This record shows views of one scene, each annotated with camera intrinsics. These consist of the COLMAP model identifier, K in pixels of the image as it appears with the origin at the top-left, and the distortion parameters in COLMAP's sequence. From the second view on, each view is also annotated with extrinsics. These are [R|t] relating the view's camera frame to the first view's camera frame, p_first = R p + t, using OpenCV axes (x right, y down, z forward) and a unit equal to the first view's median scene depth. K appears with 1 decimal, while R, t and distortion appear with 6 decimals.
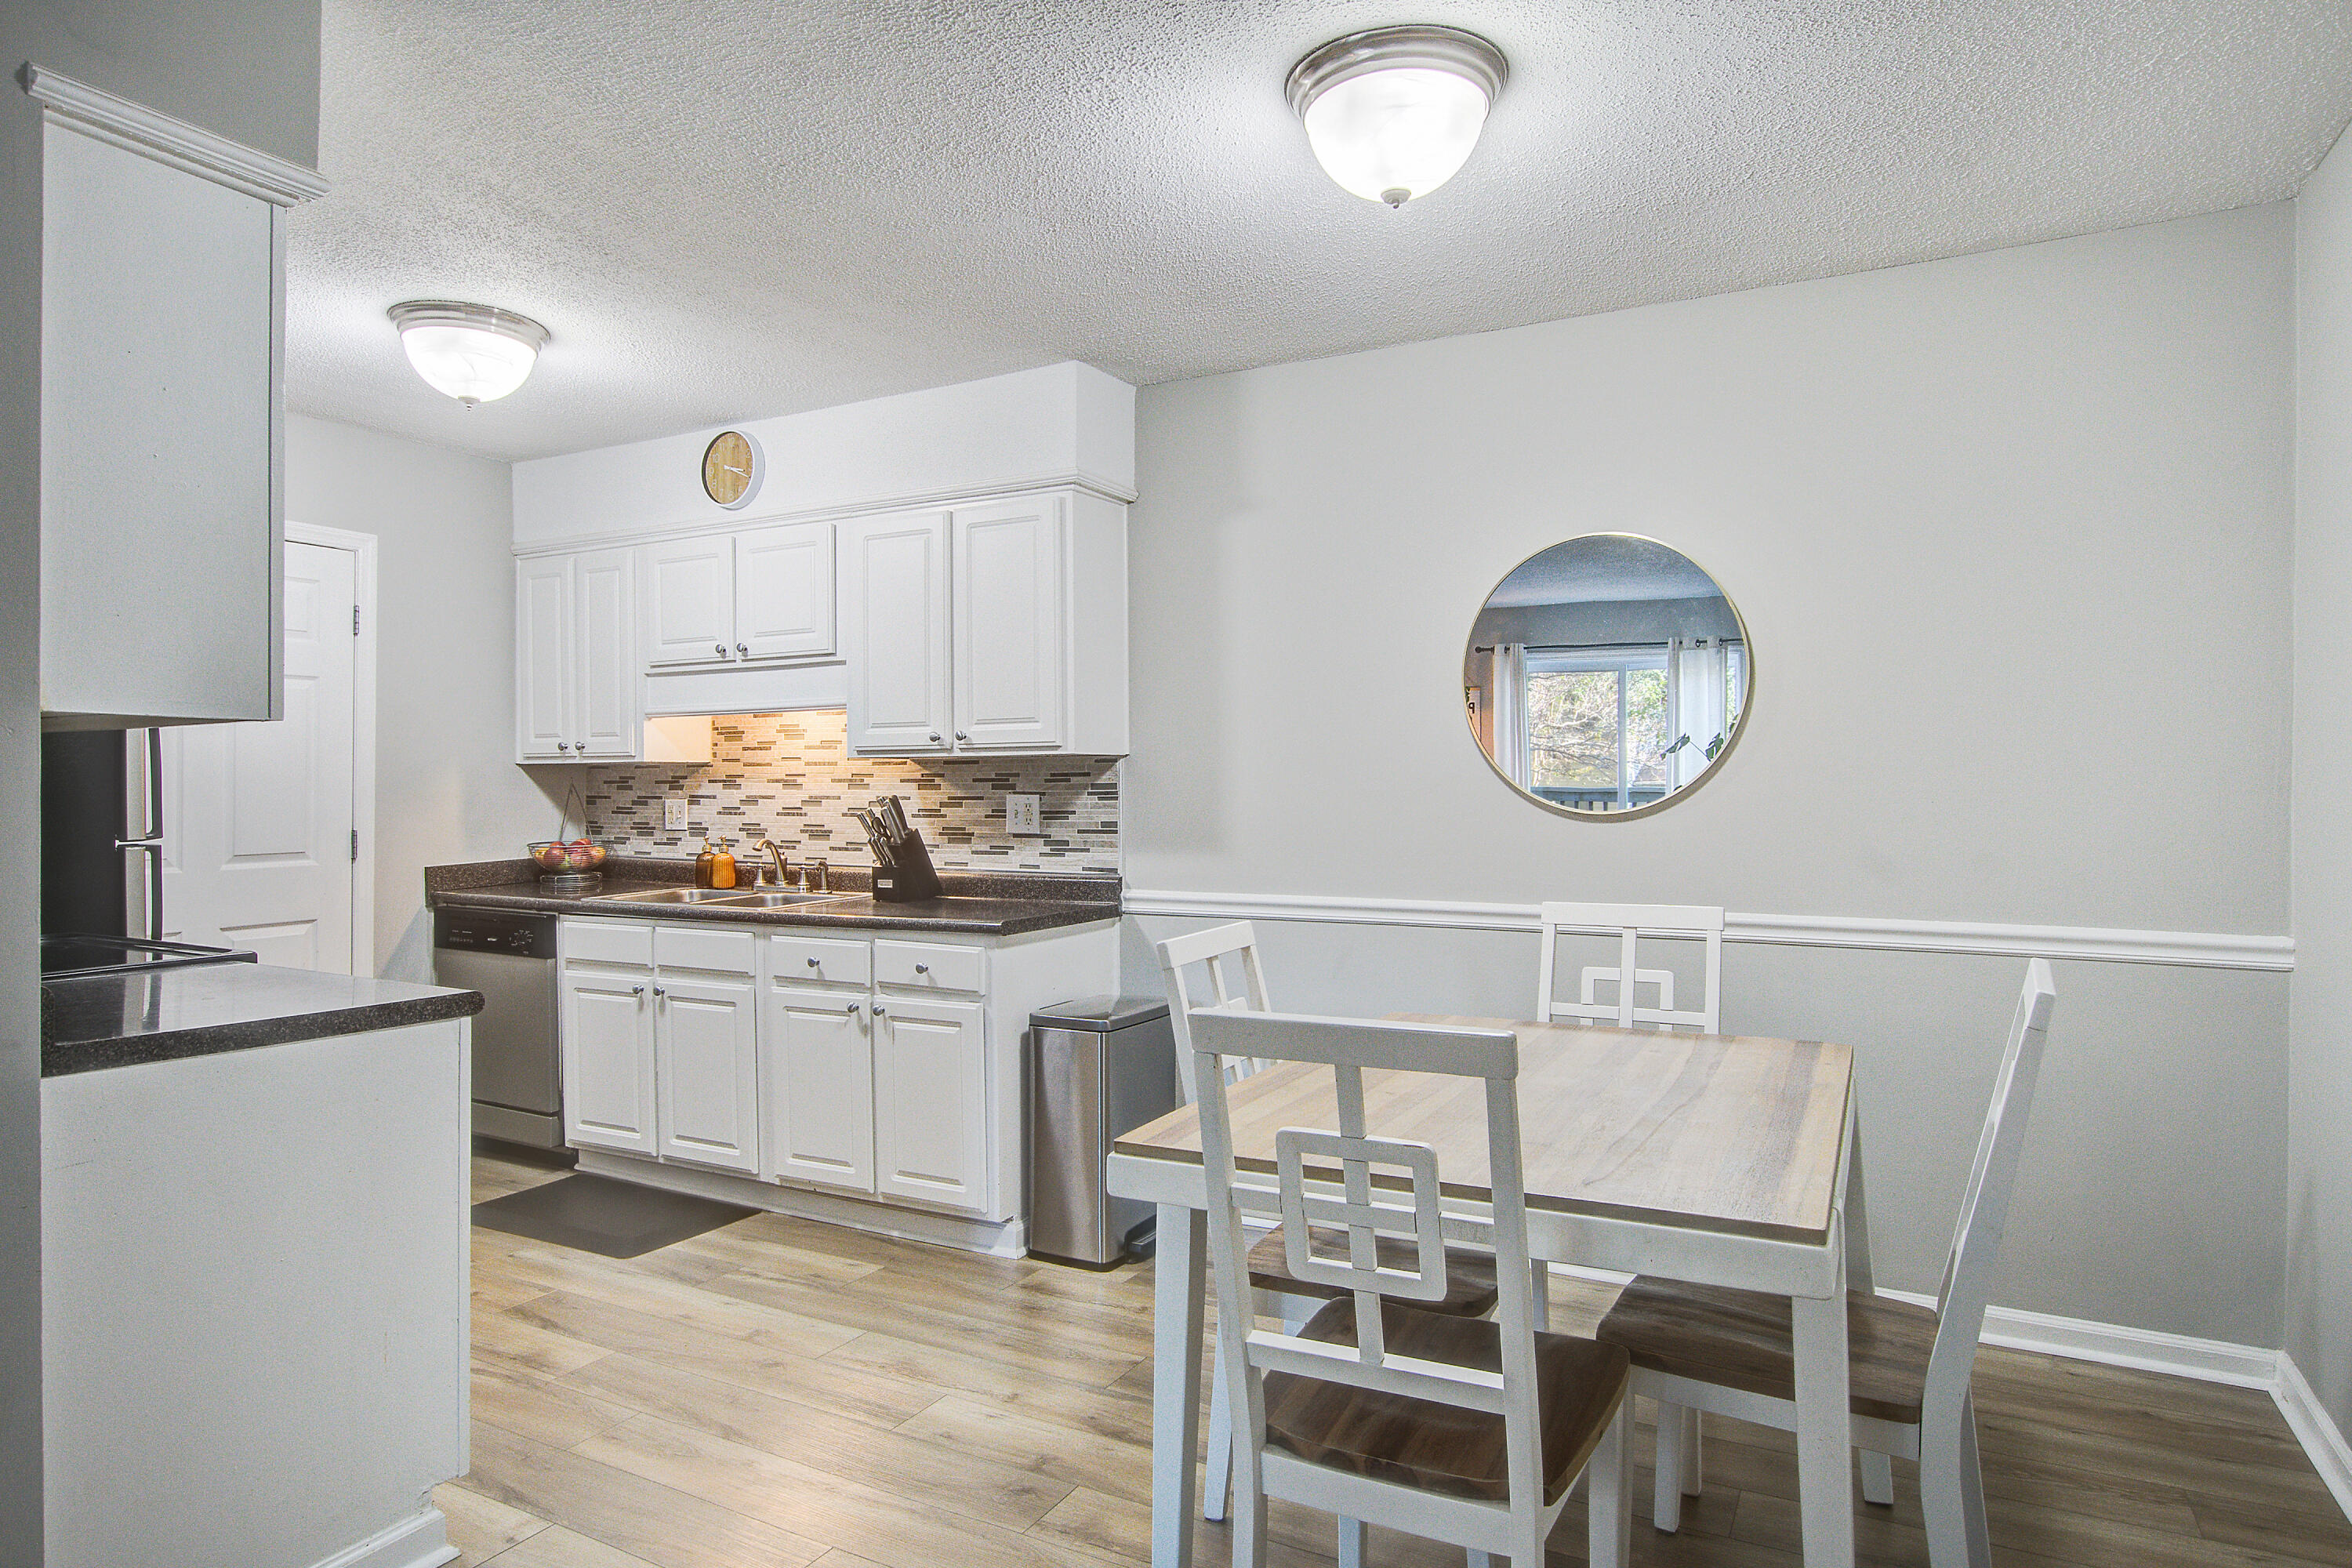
lens RADIAL K [[1377.9, 0, 1162.0], [0, 1377.9, 779.6], [0, 0, 1]] dist [-0.014532, 0.001231]
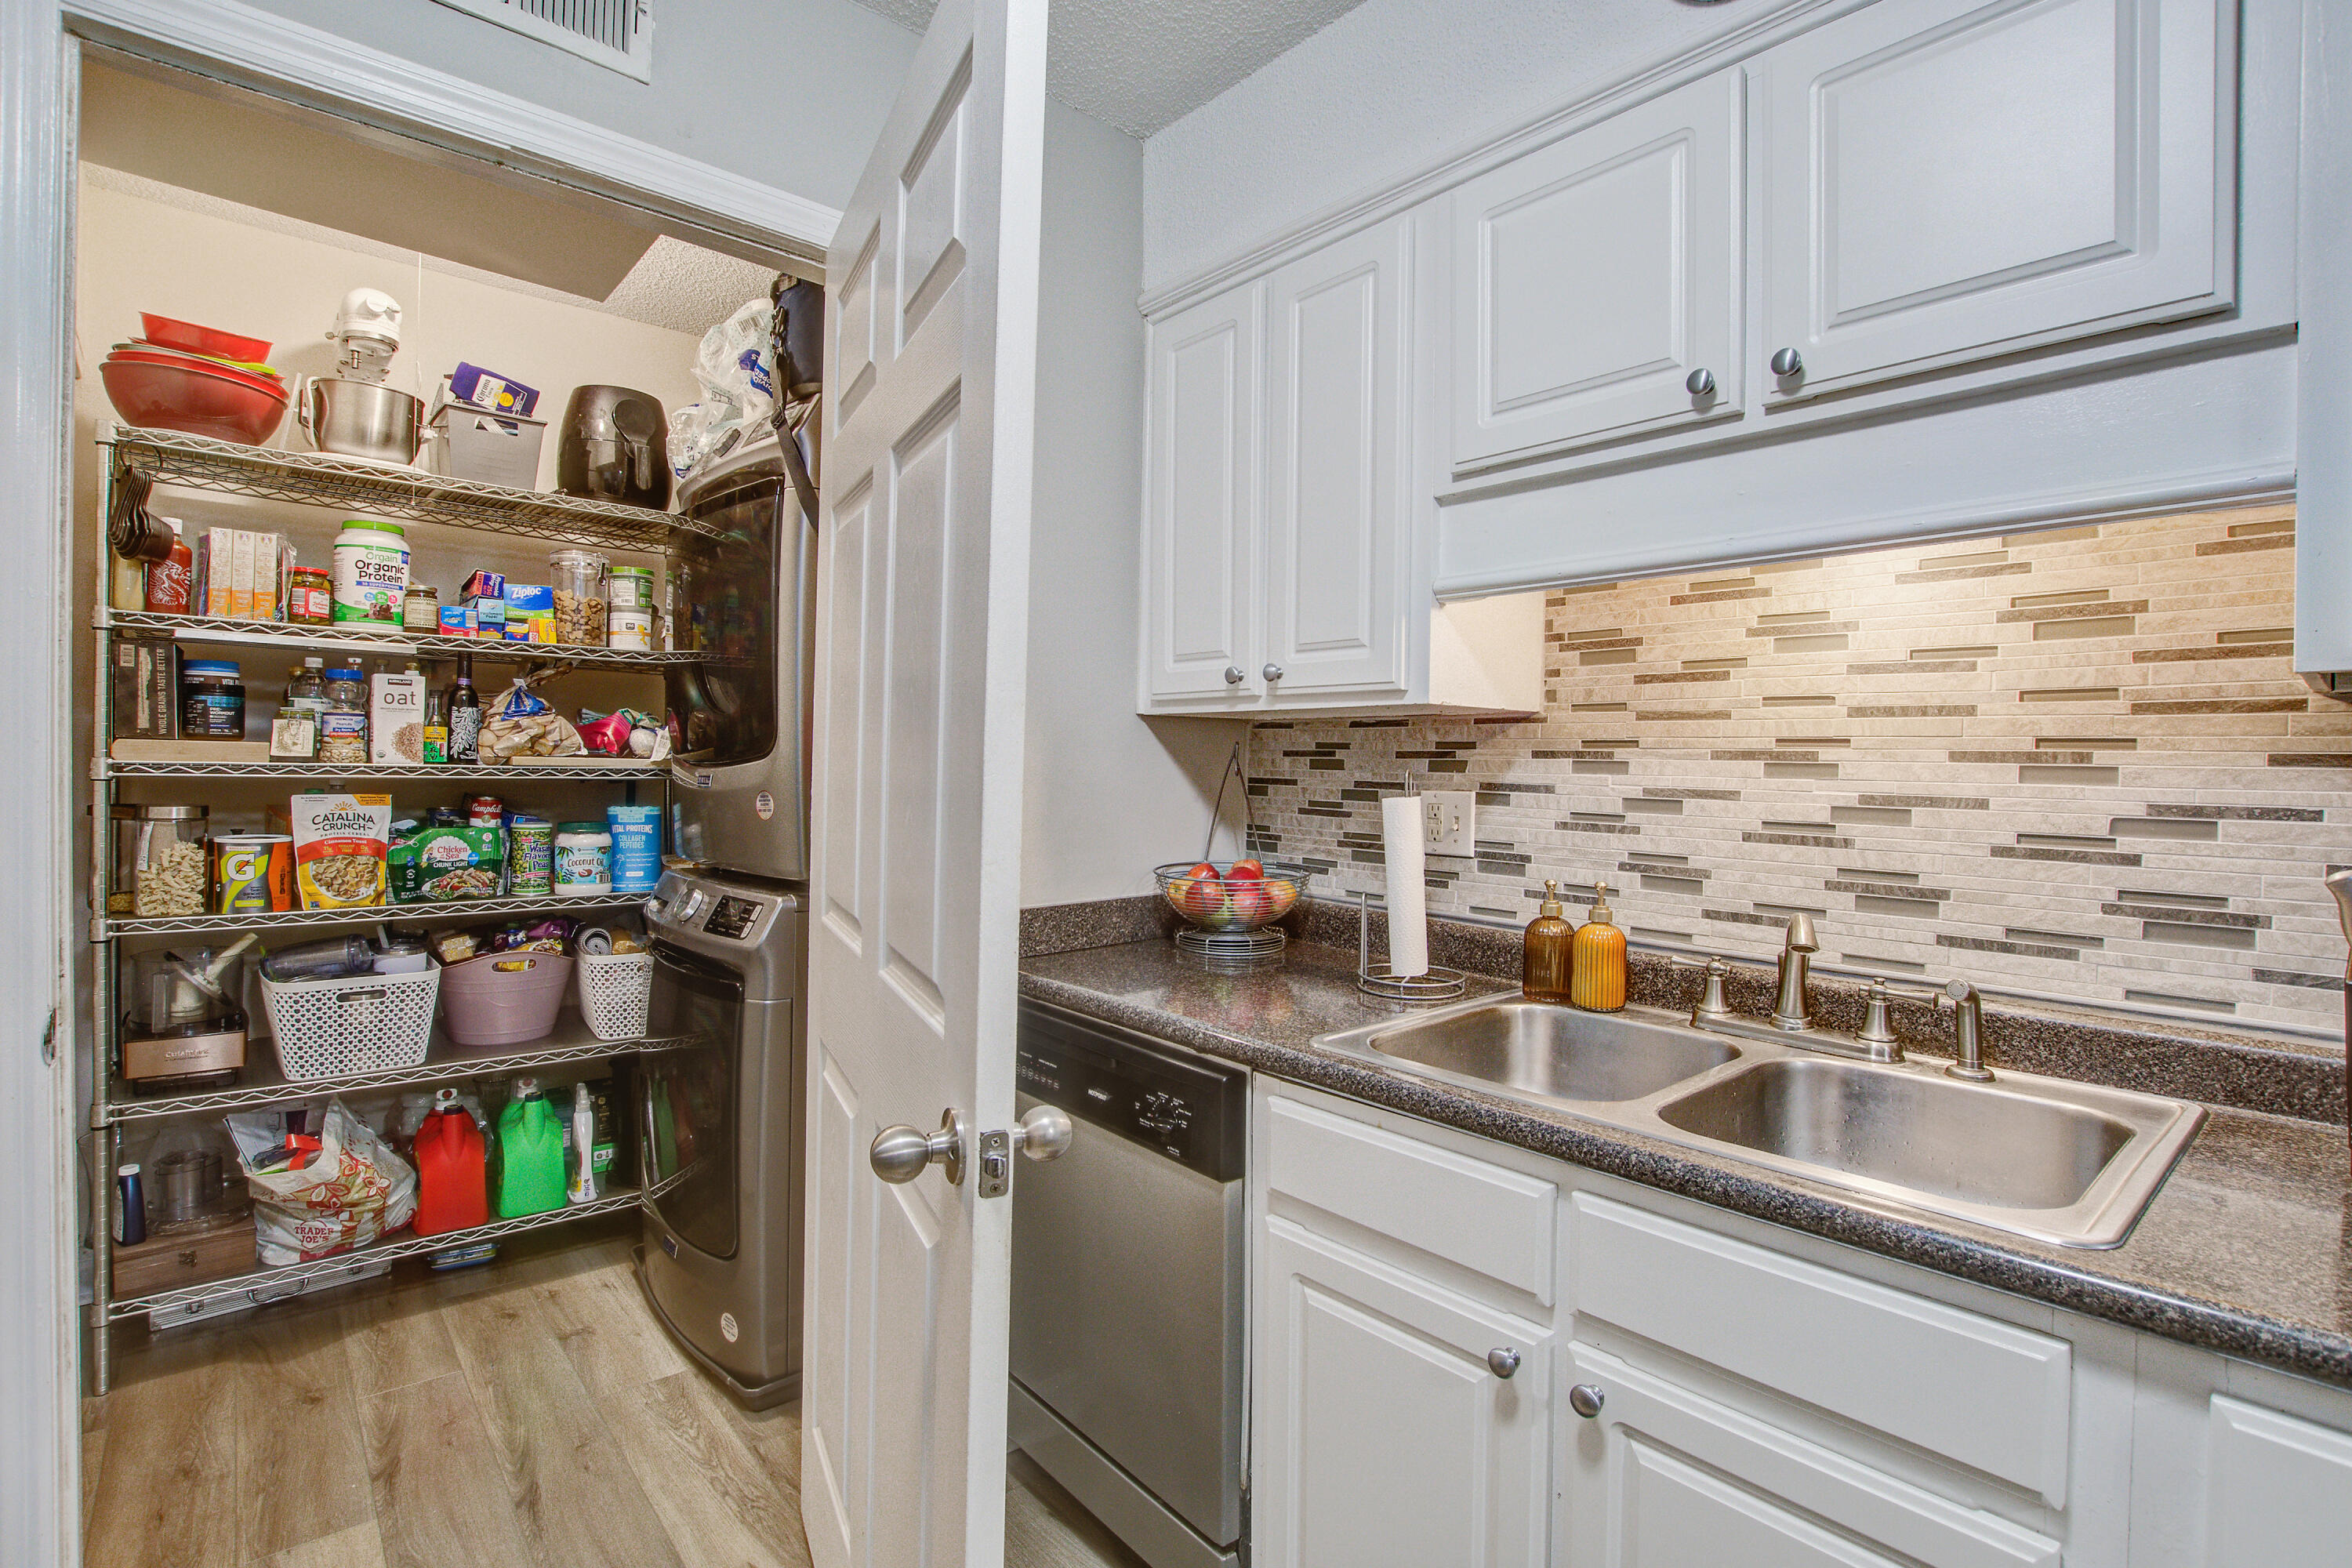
lens RADIAL K [[1090.5, 0, 1130.6], [0, 1090.5, 774.8], [0, 0, 1]] dist [-0.029194, 0.003683]
pose [[0.926064, 0.024466, -0.376573, -0.347550], [-0.020955, 0.999690, 0.013417, 0.006595], [0.376785, -0.004534, 0.926290, 0.676928]]
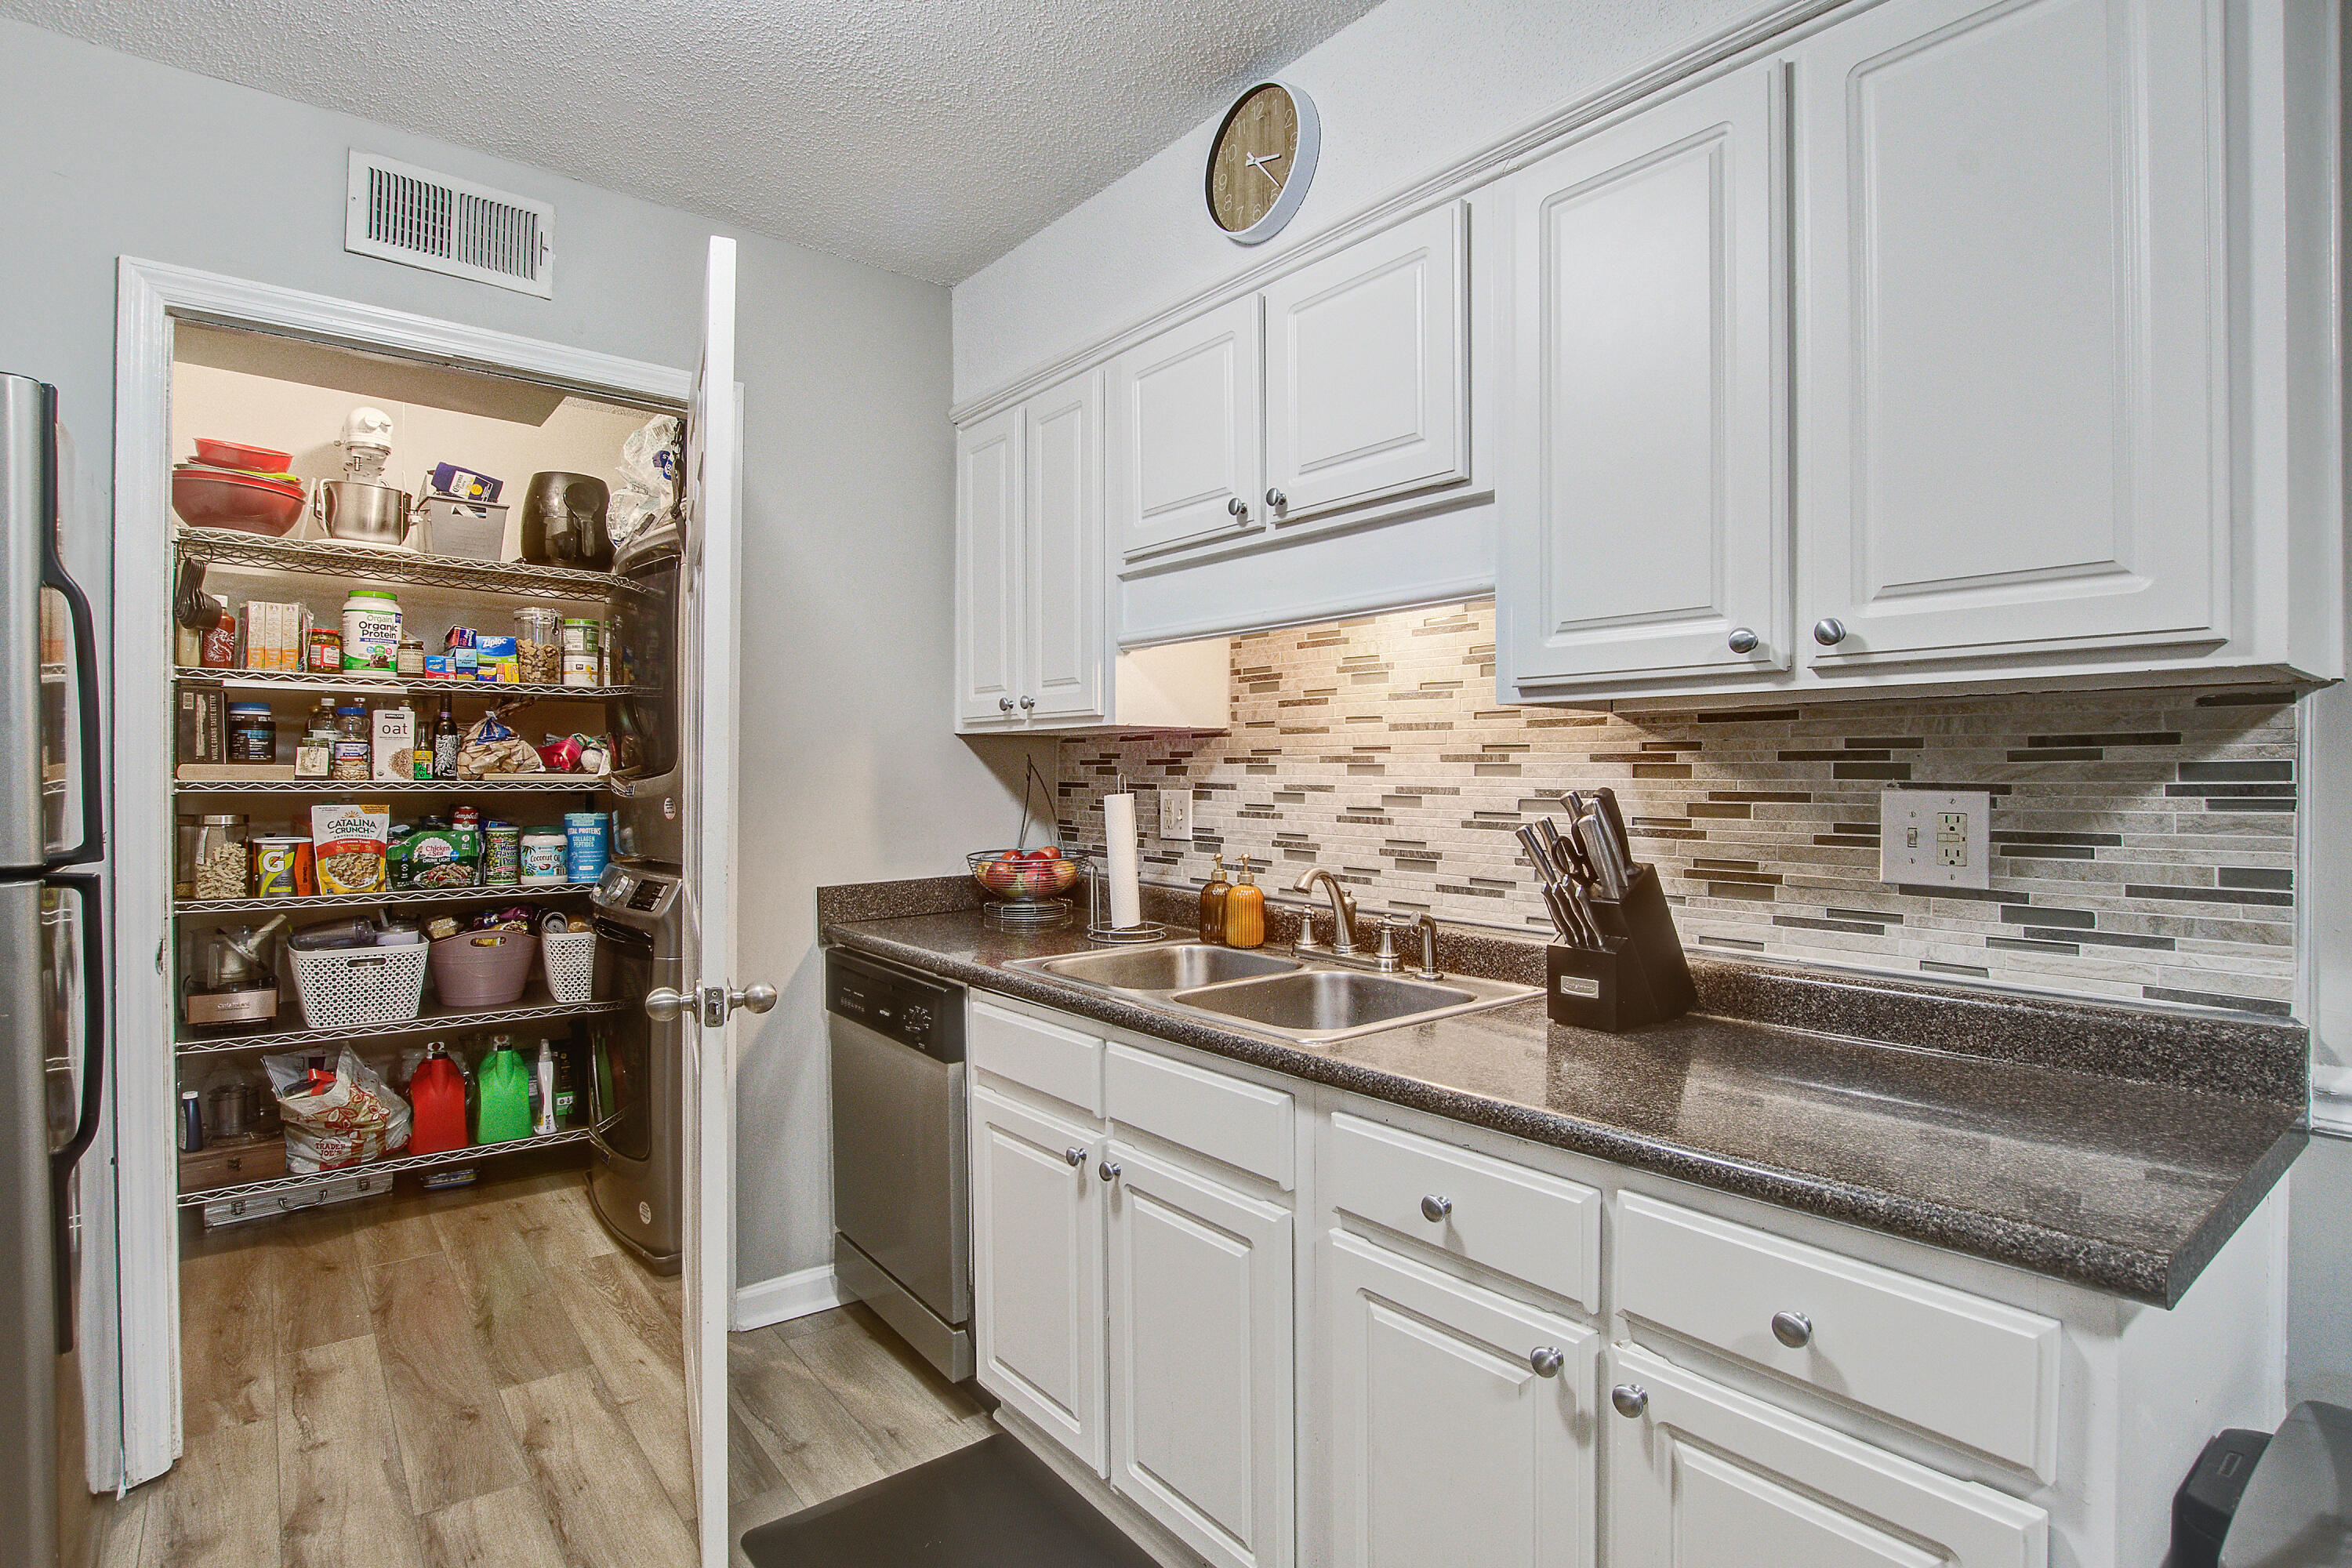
lens RADIAL K [[1159.2, 0, 1150.8], [0, 1159.2, 775.8], [0, 0, 1]] dist [-0.024923, 0.002089]
pose [[0.914092, 0.008123, -0.405425, -0.168607], [-0.006549, 0.999965, 0.005268, 0.006011], [0.405453, -0.002161, 0.914113, 0.574562]]
